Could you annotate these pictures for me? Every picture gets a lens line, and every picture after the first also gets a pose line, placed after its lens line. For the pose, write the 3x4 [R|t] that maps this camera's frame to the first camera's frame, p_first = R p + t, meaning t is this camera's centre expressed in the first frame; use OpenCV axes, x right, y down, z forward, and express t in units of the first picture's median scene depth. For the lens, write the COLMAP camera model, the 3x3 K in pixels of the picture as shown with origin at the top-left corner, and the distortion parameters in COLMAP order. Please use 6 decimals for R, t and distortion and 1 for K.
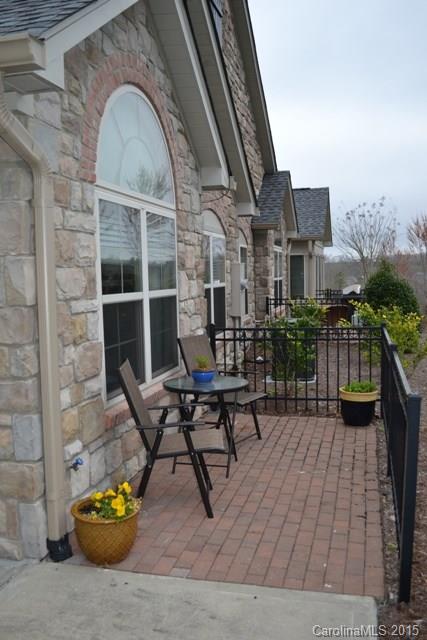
lens RADIAL K [[600.4, 0, 213.0], [0, 600.4, 320.9], [0, 0, 1]] dist [-0.010044, 0.000000]
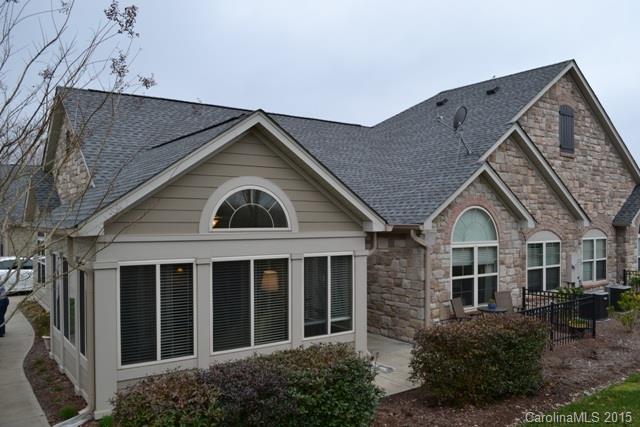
lens RADIAL K [[512.2, 0, 319.8], [0, 512.2, 215.4], [0, 0, 1]] dist [-0.017012, -0.009304]
pose [[0.766219, 0.018703, -0.642307, 1.070880], [-0.068691, 0.996233, -0.052934, -0.183166], [0.638897, 0.084680, 0.764618, -1.658631]]
